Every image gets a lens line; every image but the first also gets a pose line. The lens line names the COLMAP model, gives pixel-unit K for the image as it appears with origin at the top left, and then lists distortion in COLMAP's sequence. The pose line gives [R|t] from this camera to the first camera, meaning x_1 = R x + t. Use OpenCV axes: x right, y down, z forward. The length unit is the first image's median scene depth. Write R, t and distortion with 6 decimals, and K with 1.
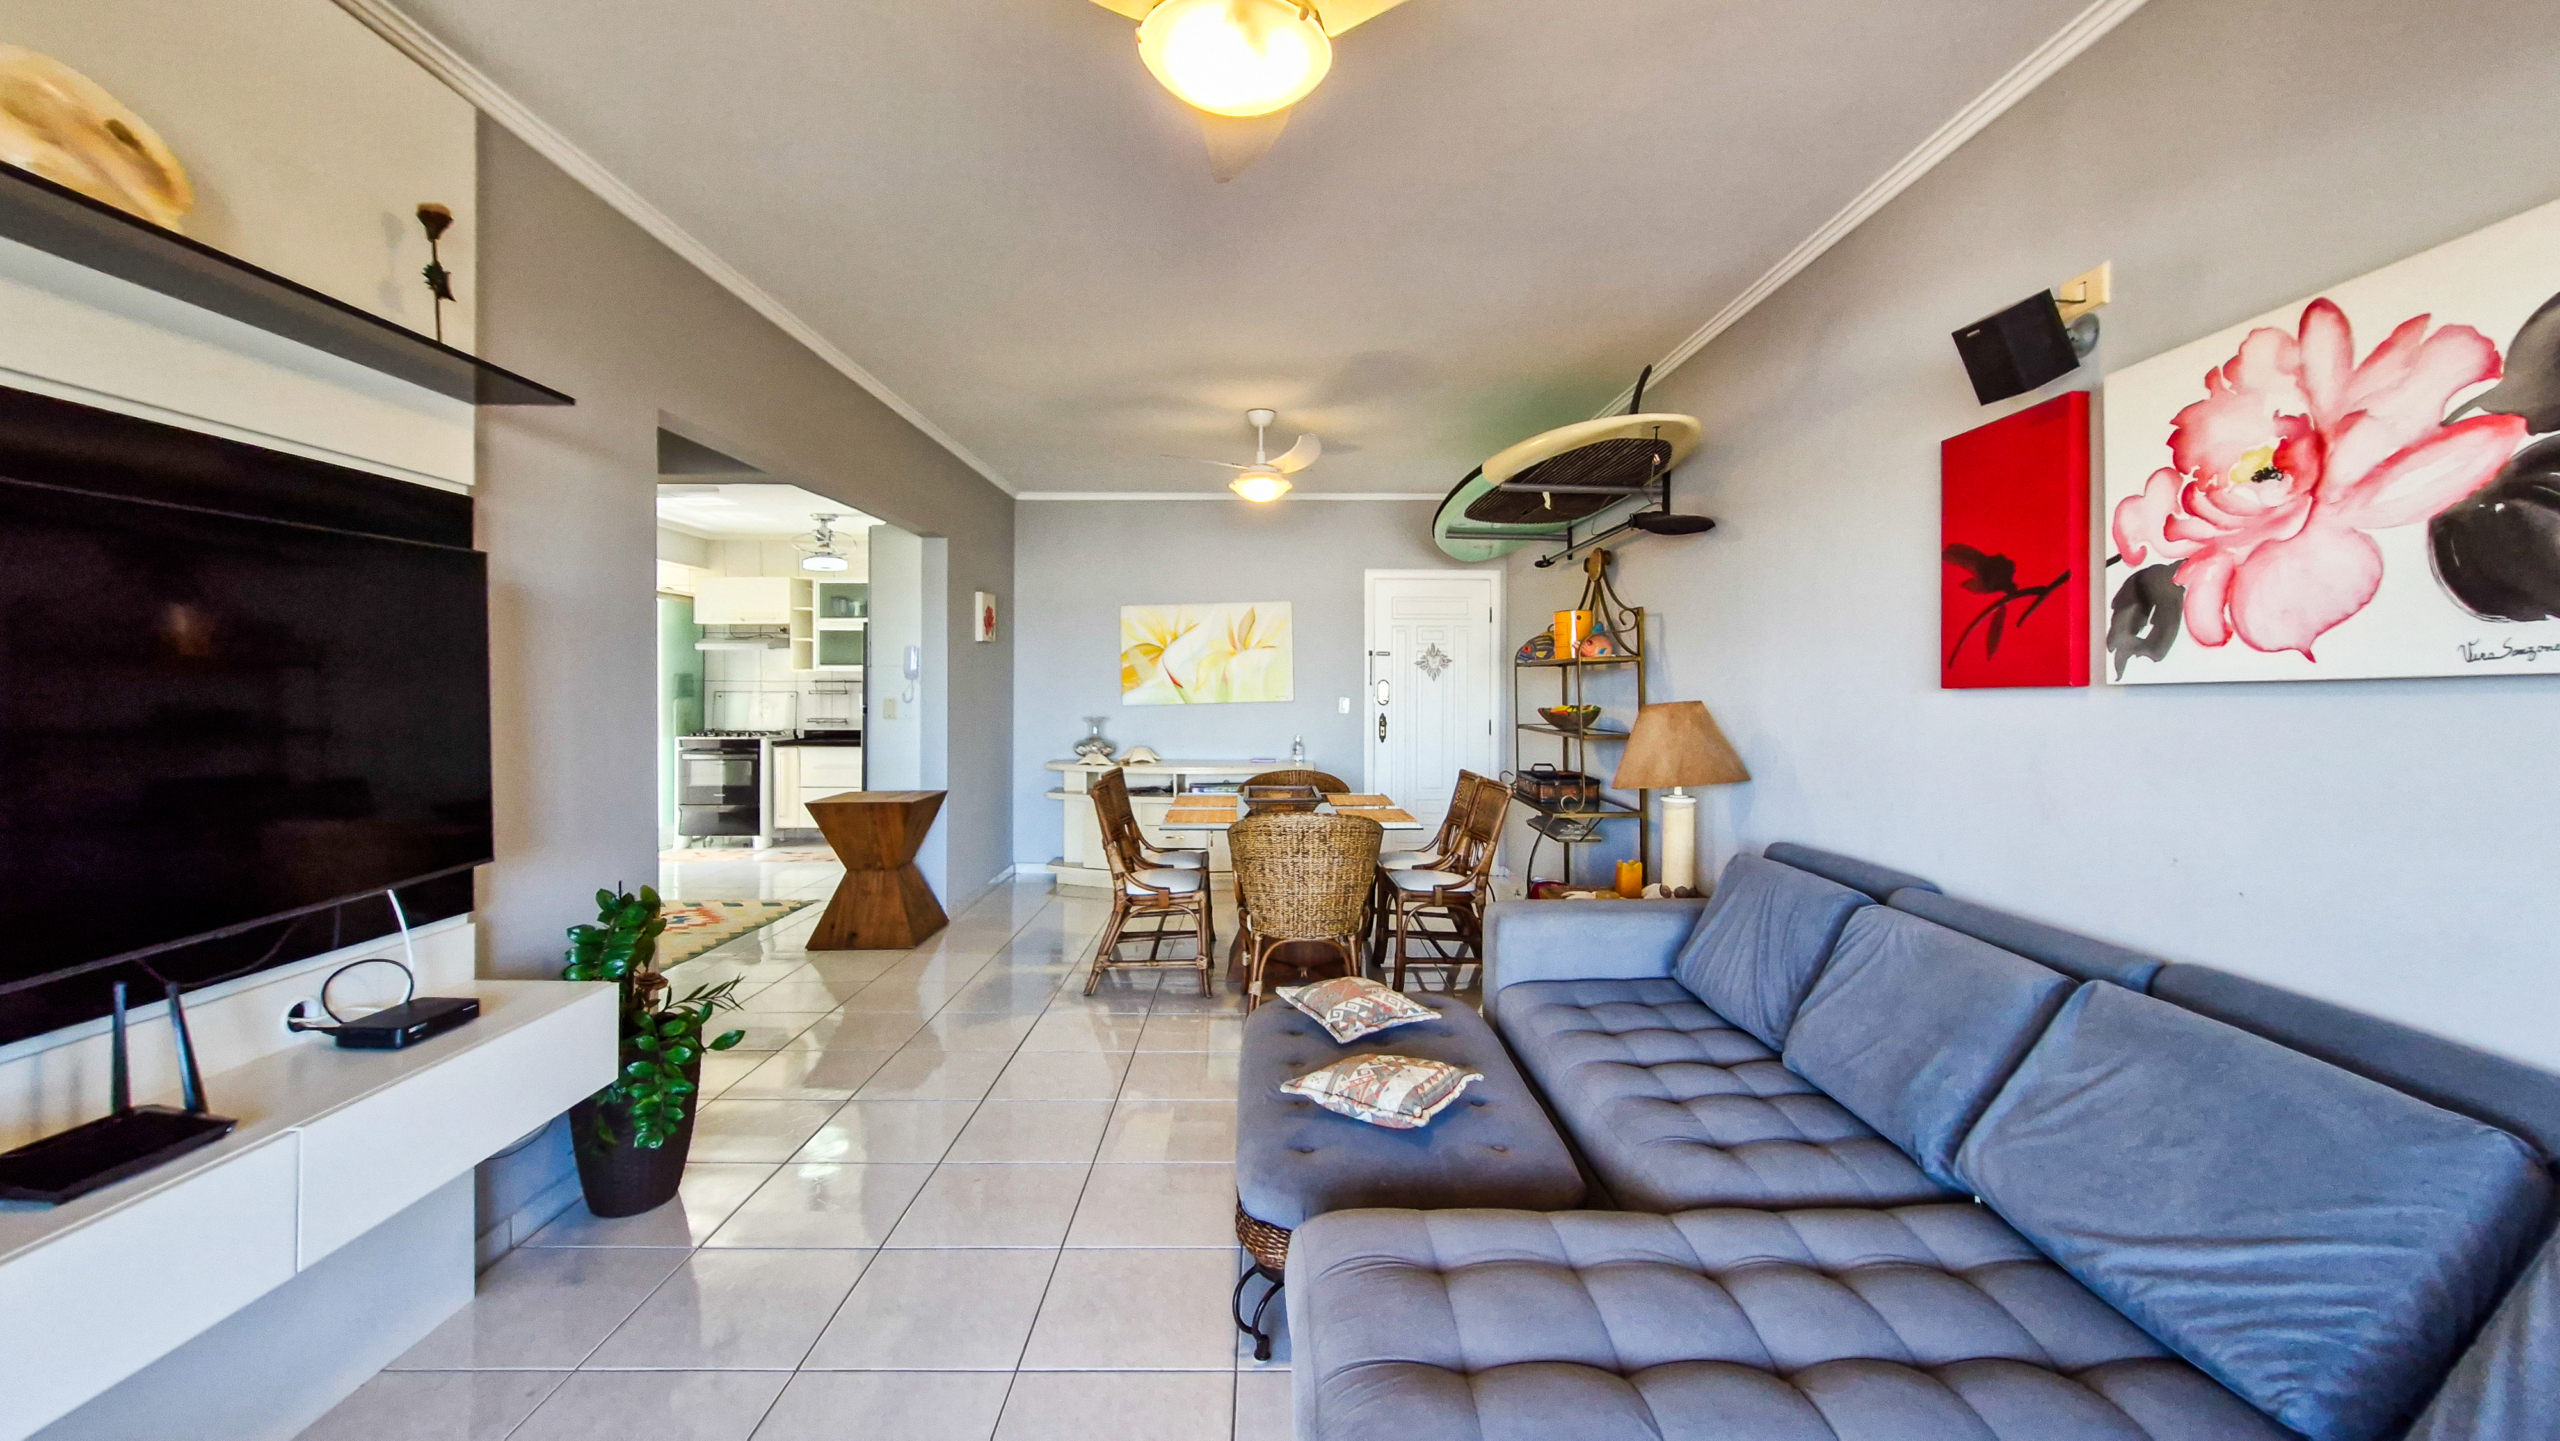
lens RADIAL K [[1010.0, 0, 1281.0], [0, 1010.0, 694.1], [0, 0, 1]] dist [0.000300, 0.000320]
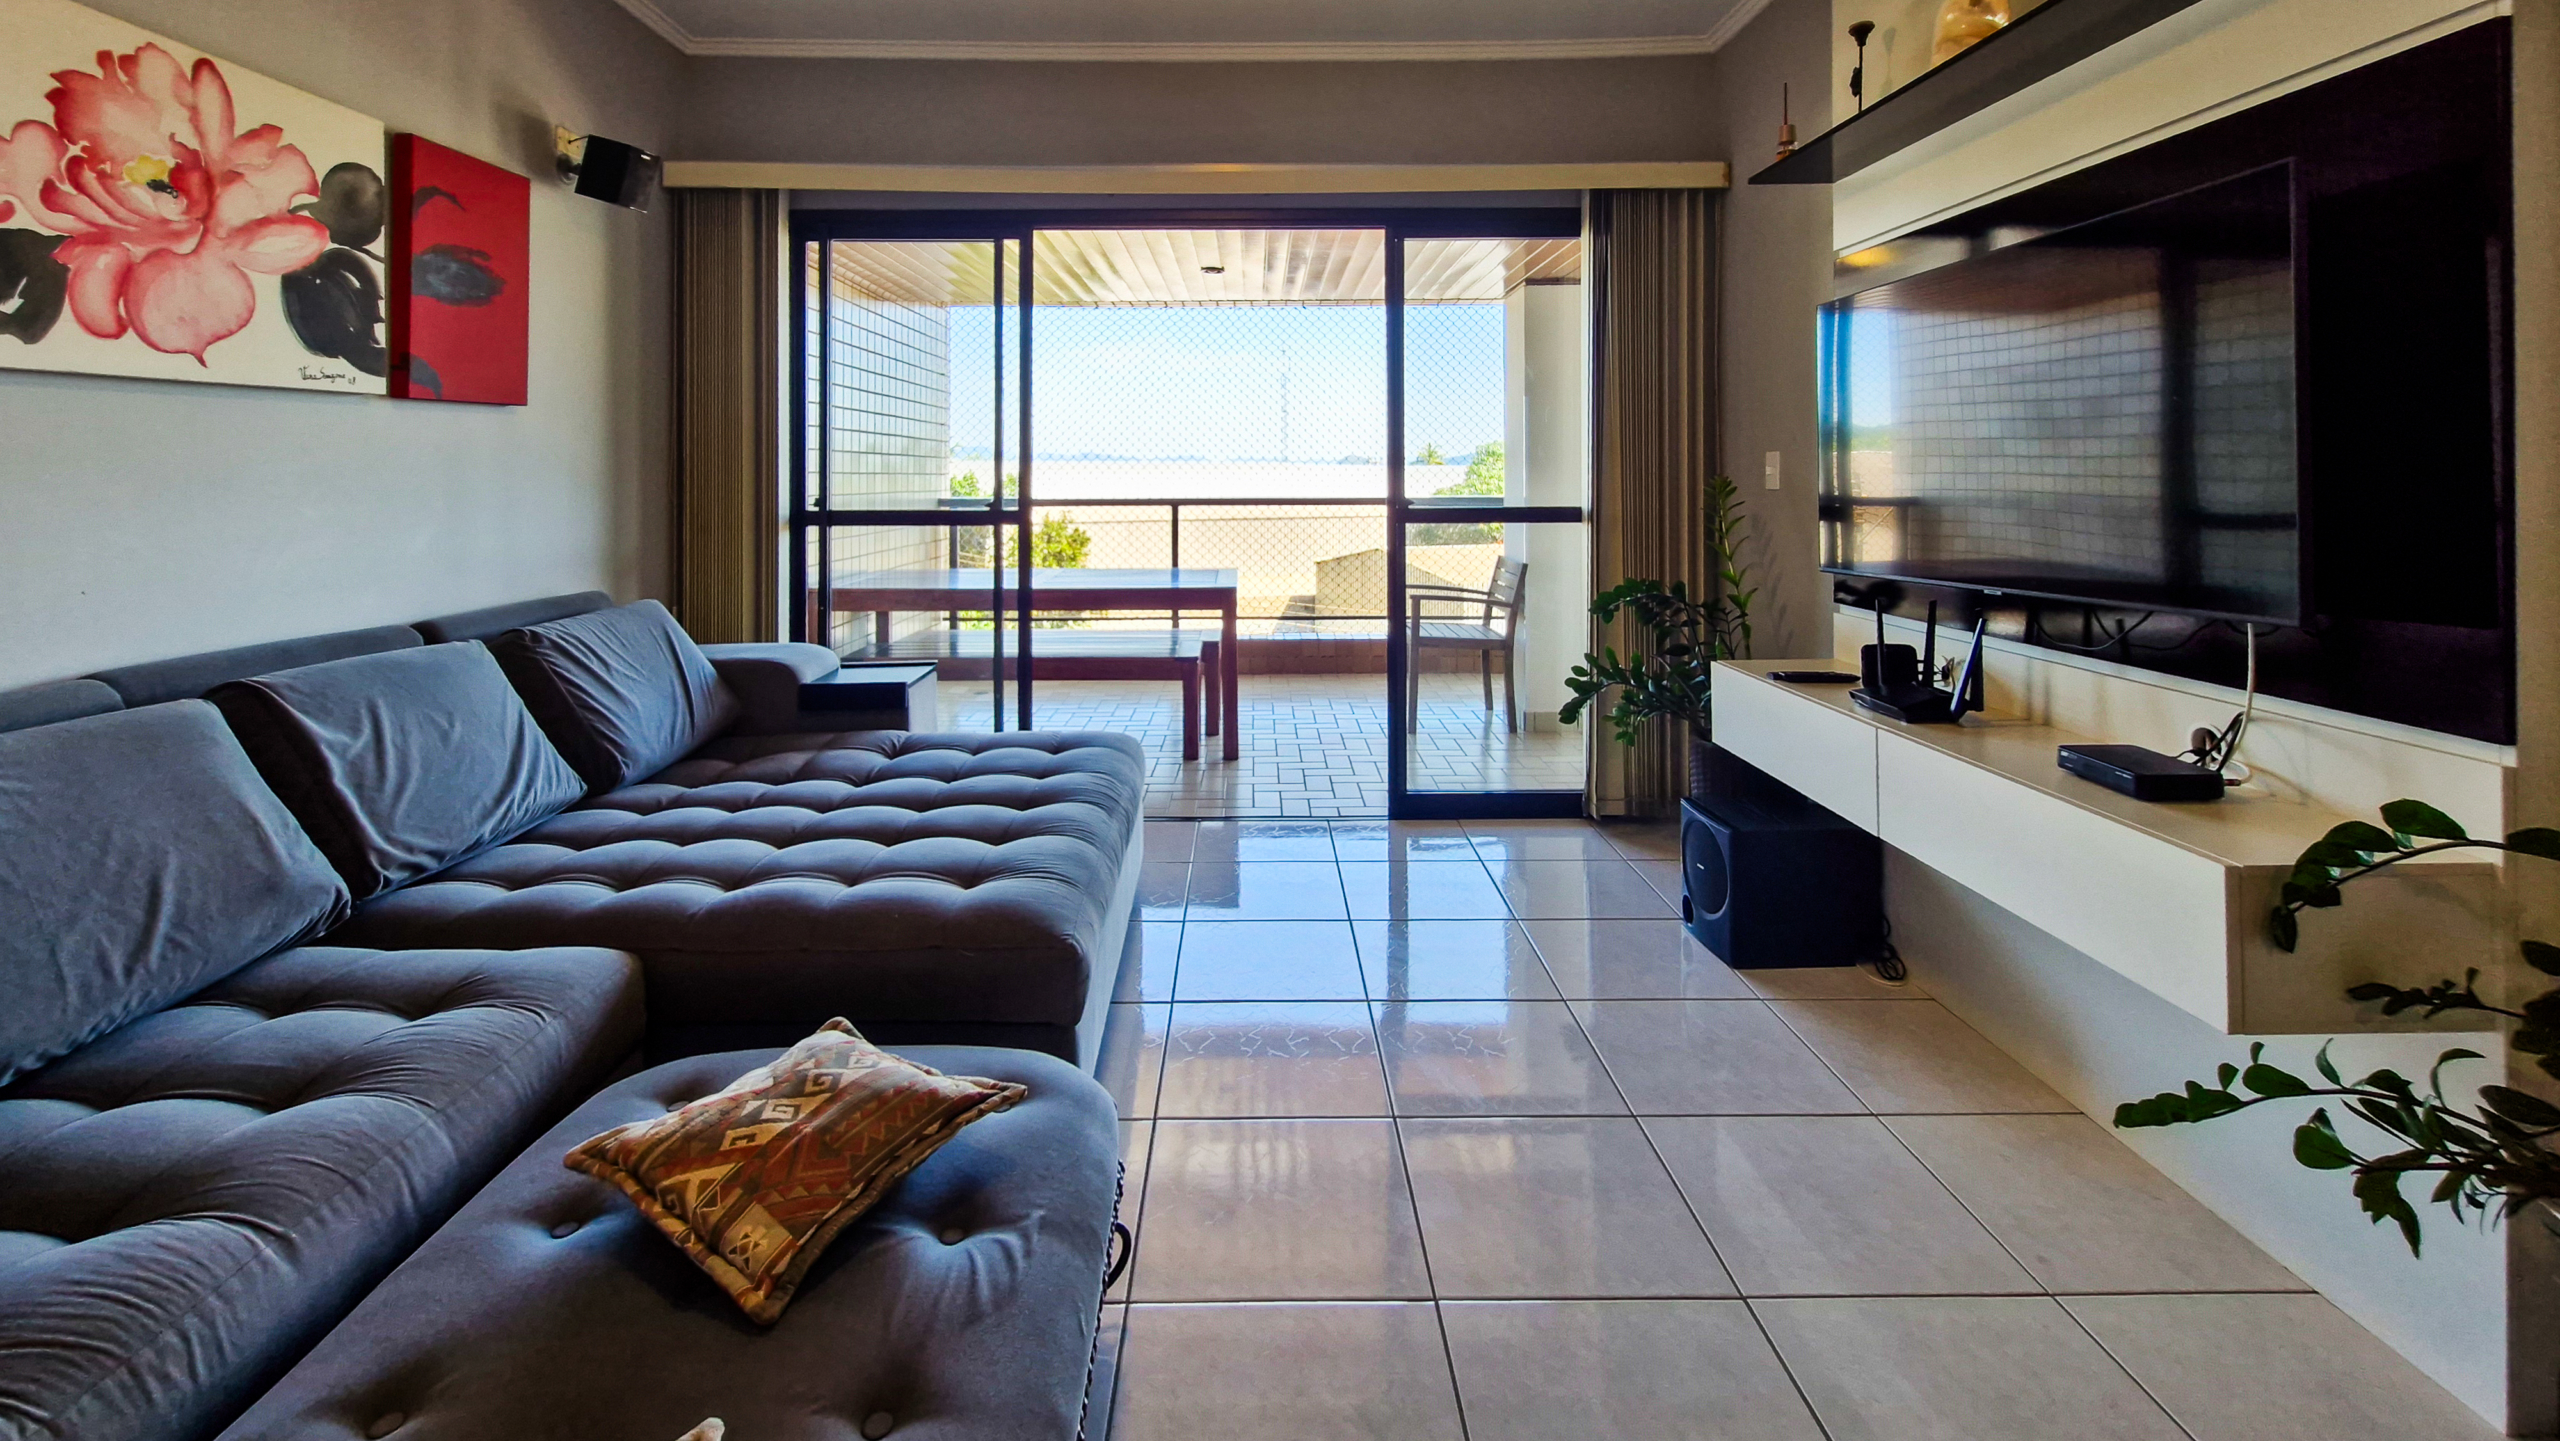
lens RADIAL K [[1061.2, 0, 1273.9], [0, 1061.2, 458.7], [0, 0, 1]] dist [-0.000259, -0.000065]
pose [[-0.999749, 0.003972, -0.022051, -0.171646], [0.004084, 0.999979, -0.005025, 0.078474], [0.022030, -0.005114, -0.999744, 2.062868]]
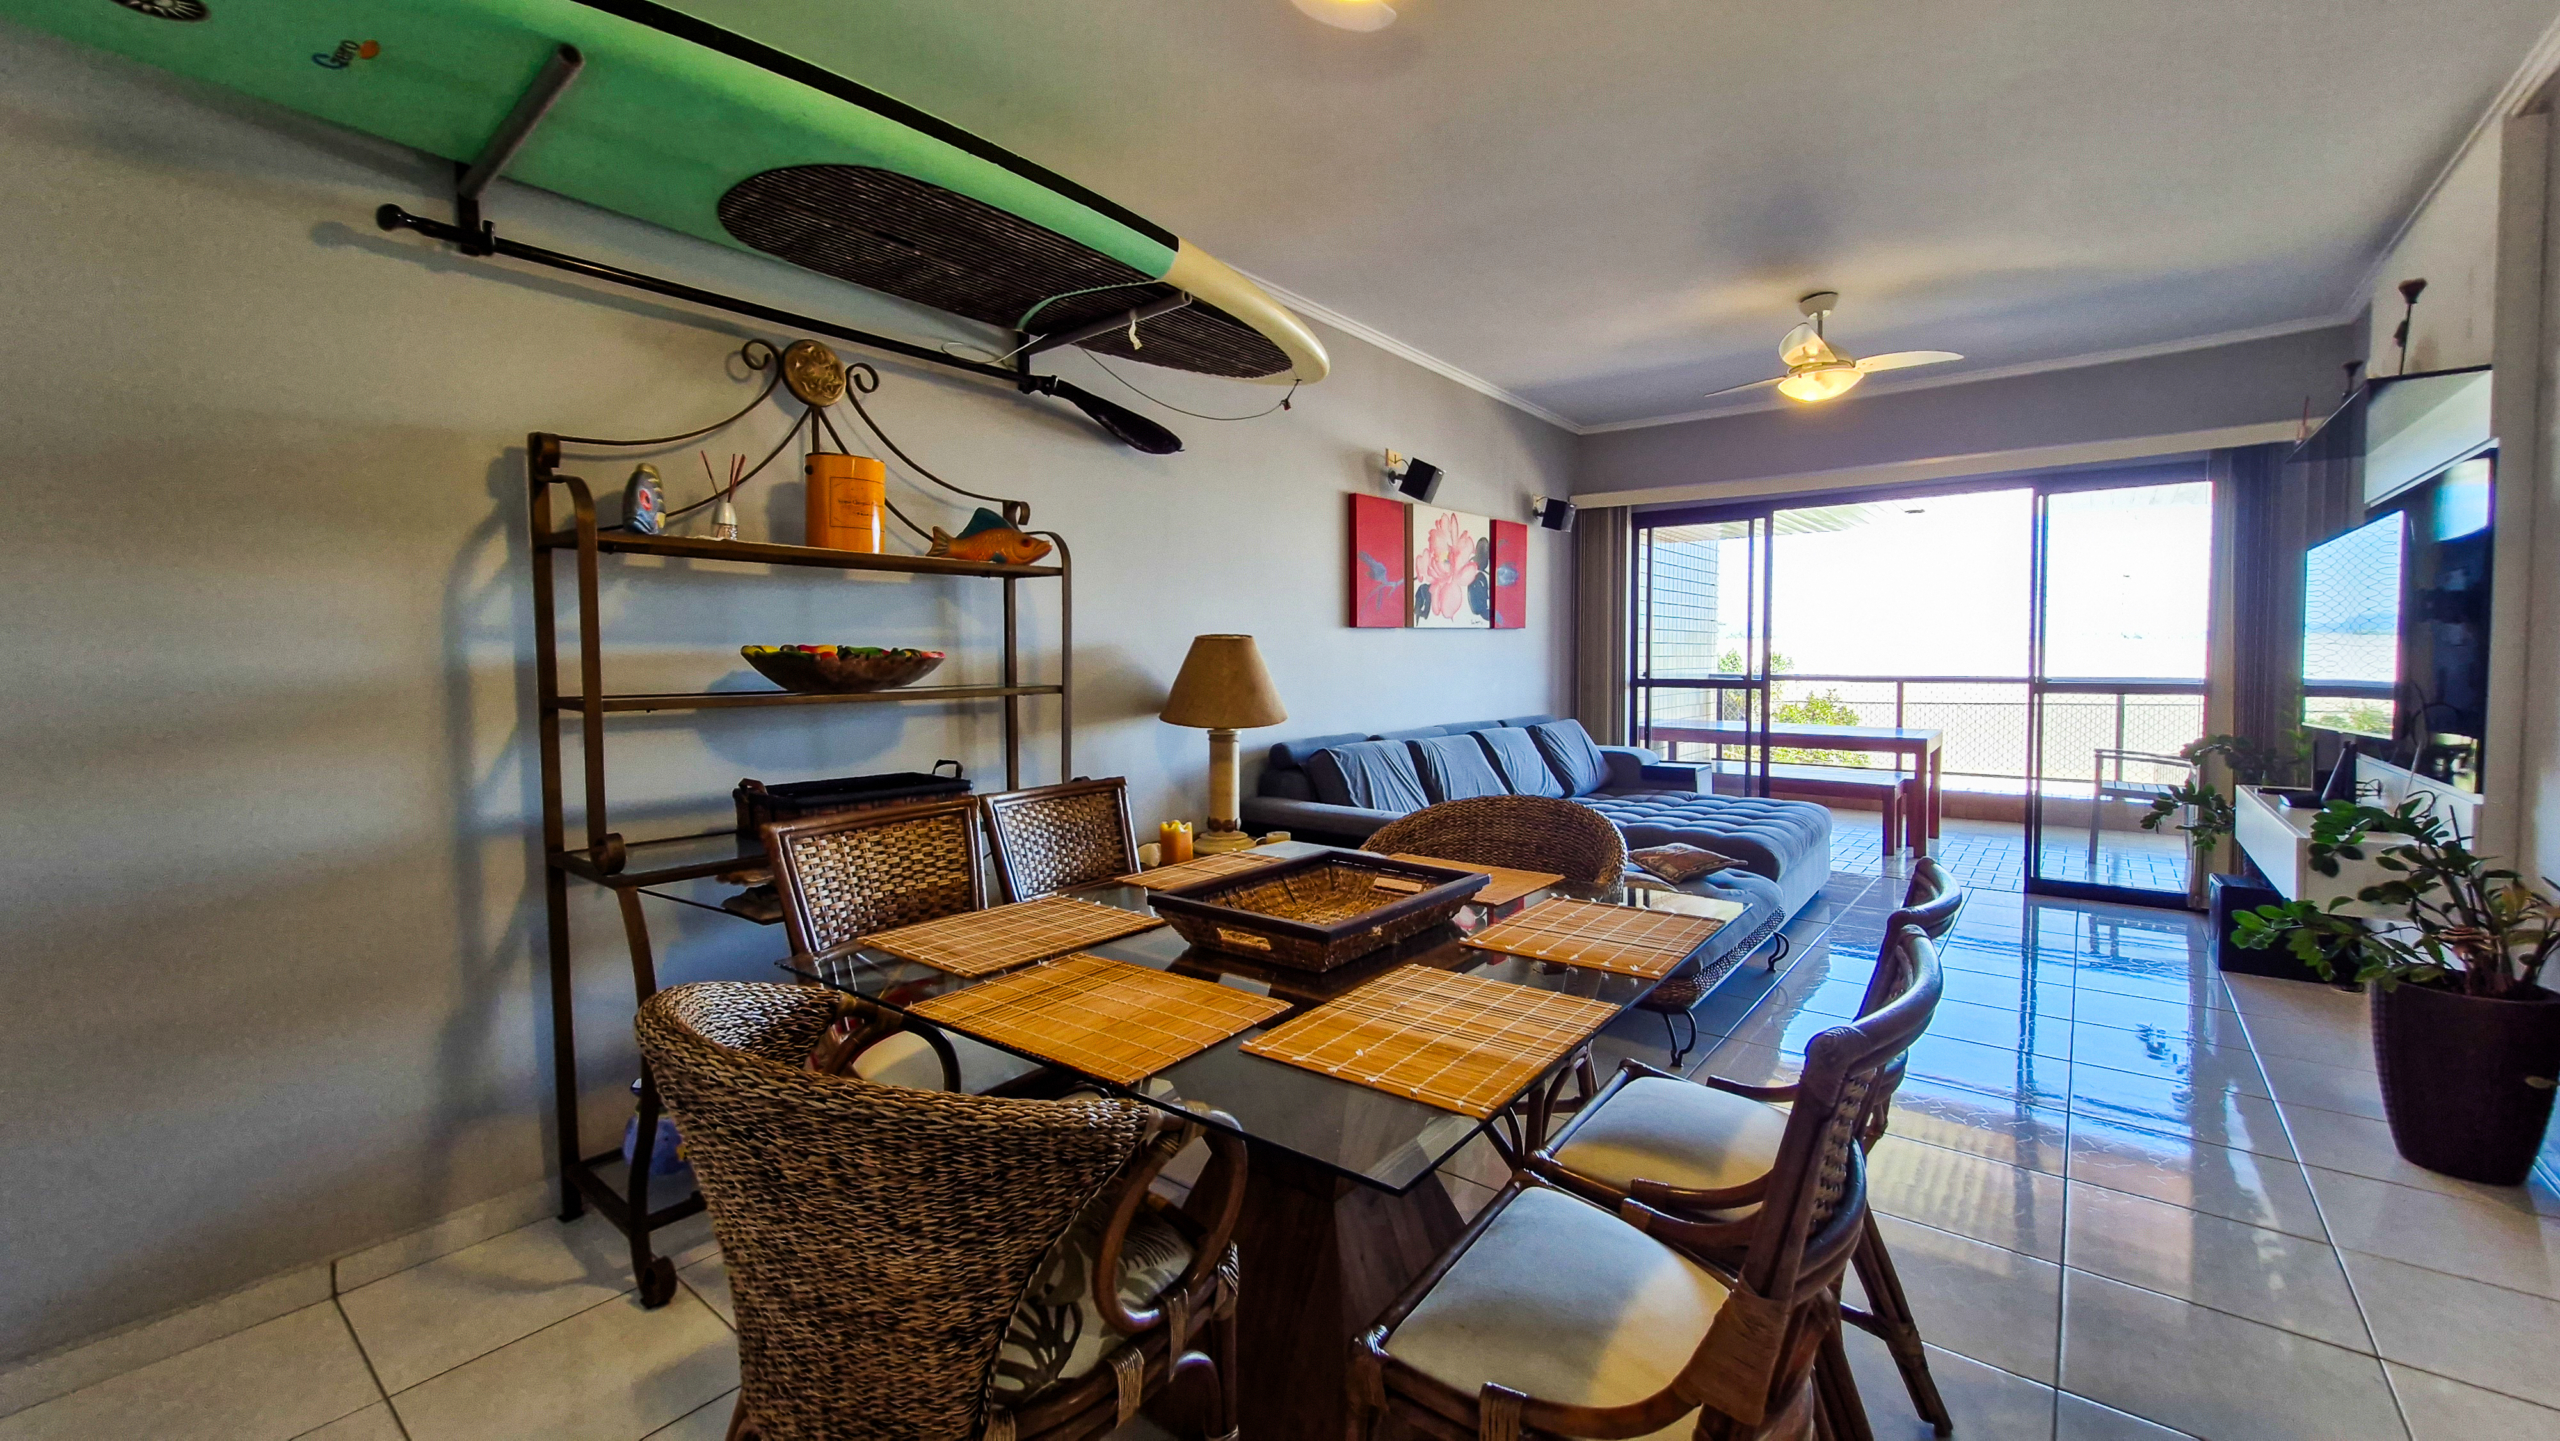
lens RADIAL K [[1010.0, 0, 1281.0], [0, 1010.0, 694.1], [0, 0, 1]] dist [0.000300, 0.000320]
pose [[-0.785145, -0.023905, 0.618851, -0.550288], [0.007258, 0.998831, 0.047791, 0.038445], [-0.619270, 0.042015, -0.784054, 3.639444]]
